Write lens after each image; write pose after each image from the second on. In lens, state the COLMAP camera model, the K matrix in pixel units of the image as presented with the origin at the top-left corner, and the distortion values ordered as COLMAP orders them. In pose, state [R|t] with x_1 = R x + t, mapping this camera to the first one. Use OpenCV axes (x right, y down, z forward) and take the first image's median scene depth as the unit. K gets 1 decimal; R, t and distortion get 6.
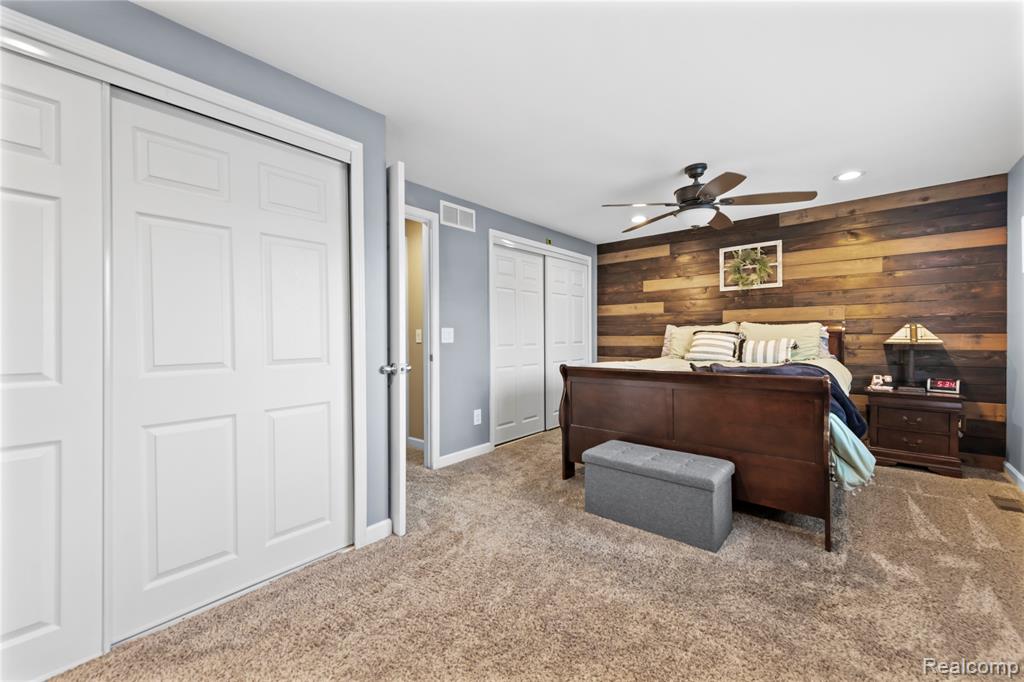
lens RADIAL K [[421.4, 0, 513.4], [0, 421.4, 341.2], [0, 0, 1]] dist [0.015881, -0.003515]
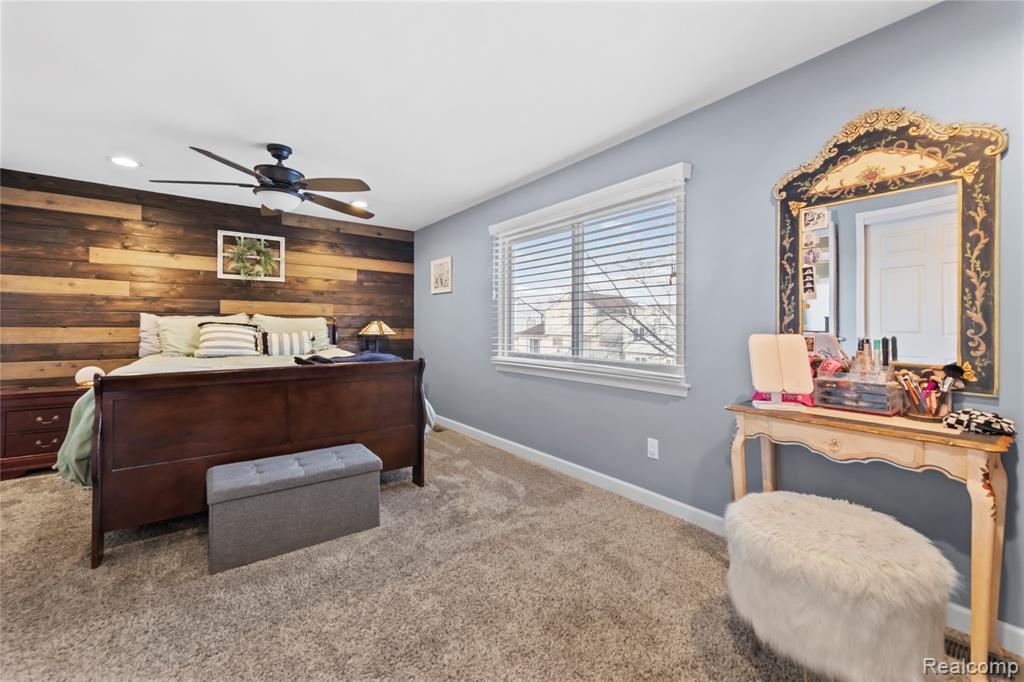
lens RADIAL K [[421.4, 0, 527.9], [0, 421.4, 322.5], [0, 0, 1]] dist [0.015881, -0.003515]
pose [[0.176494, 0.022996, 0.984033, -0.306015], [0.007435, 0.999667, -0.024695, 0.001702], [-0.984274, 0.011675, 0.176264, 0.237555]]
